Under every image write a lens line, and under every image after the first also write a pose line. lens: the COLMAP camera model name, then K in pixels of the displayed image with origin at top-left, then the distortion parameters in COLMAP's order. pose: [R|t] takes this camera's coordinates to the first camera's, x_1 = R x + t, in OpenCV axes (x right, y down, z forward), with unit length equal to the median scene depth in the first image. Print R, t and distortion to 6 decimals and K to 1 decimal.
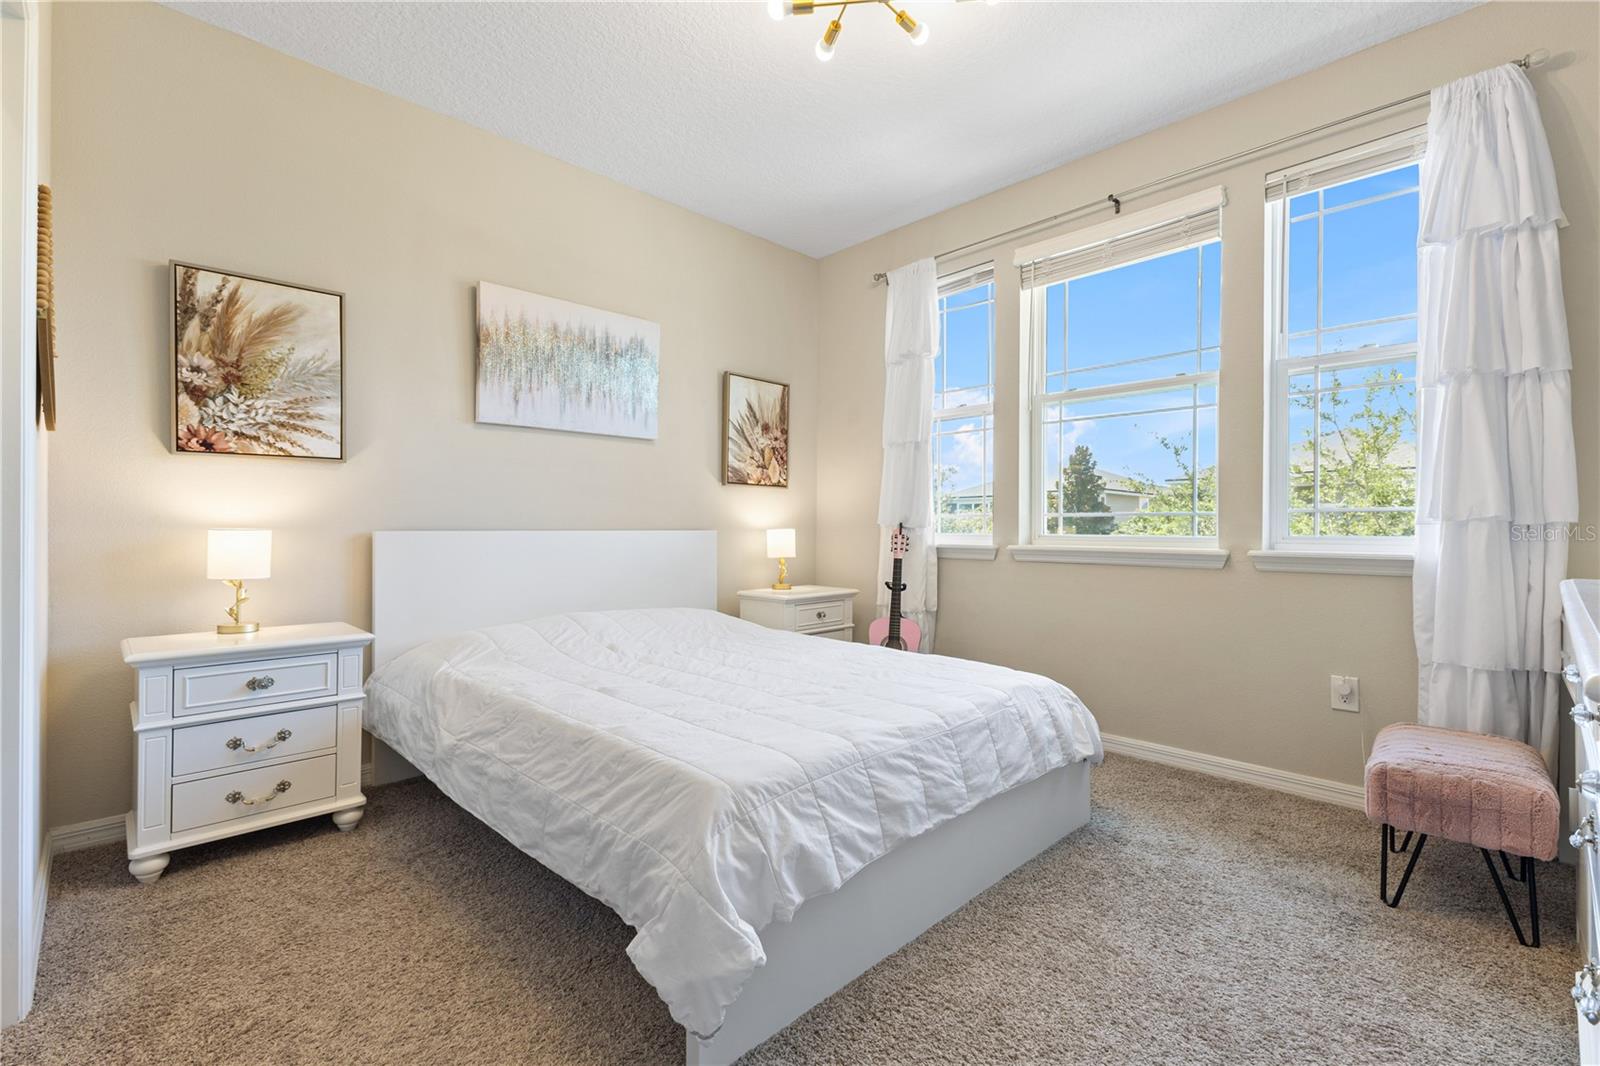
lens RADIAL K [[695.3, 0, 795.6], [0, 695.3, 530.6], [0, 0, 1]] dist [0.007560, -0.001318]
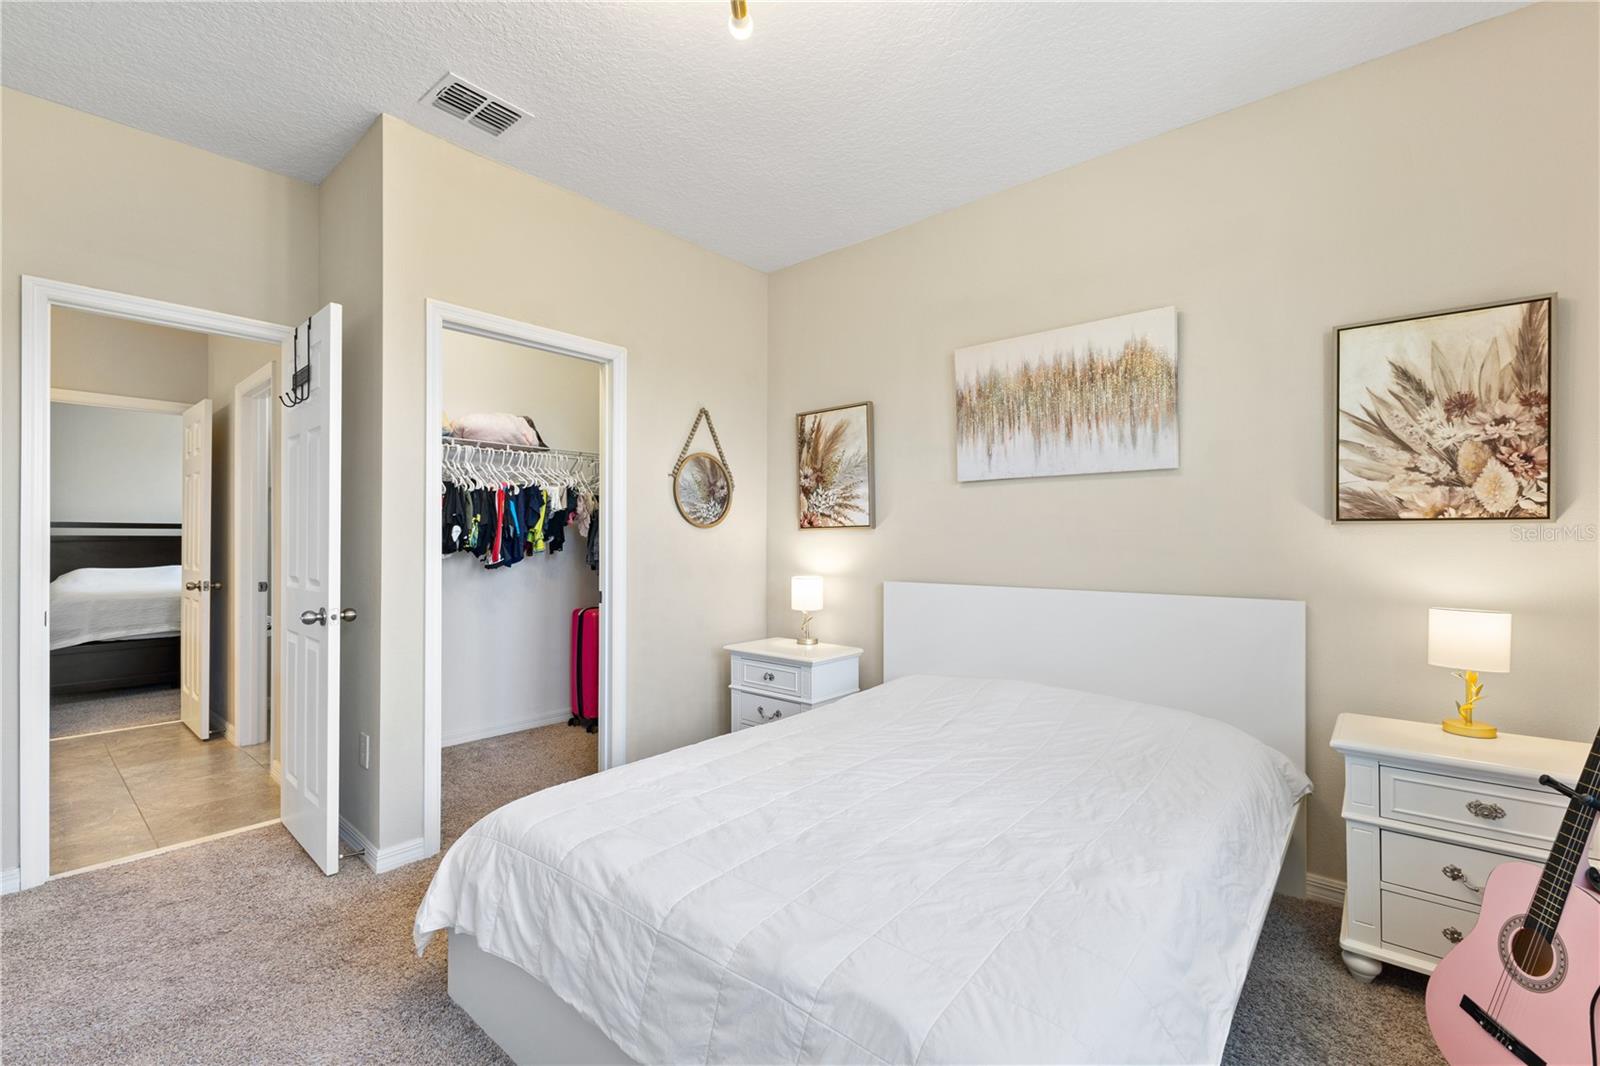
lens RADIAL K [[695.3, 0, 808.3], [0, 695.3, 538.2], [0, 0, 1]] dist [0.007560, -0.001318]
pose [[0.086824, -0.002567, -0.996220, 0.685498], [-0.004921, 0.999983, -0.003005, -0.077806], [0.996212, 0.005164, 0.086810, 0.800498]]
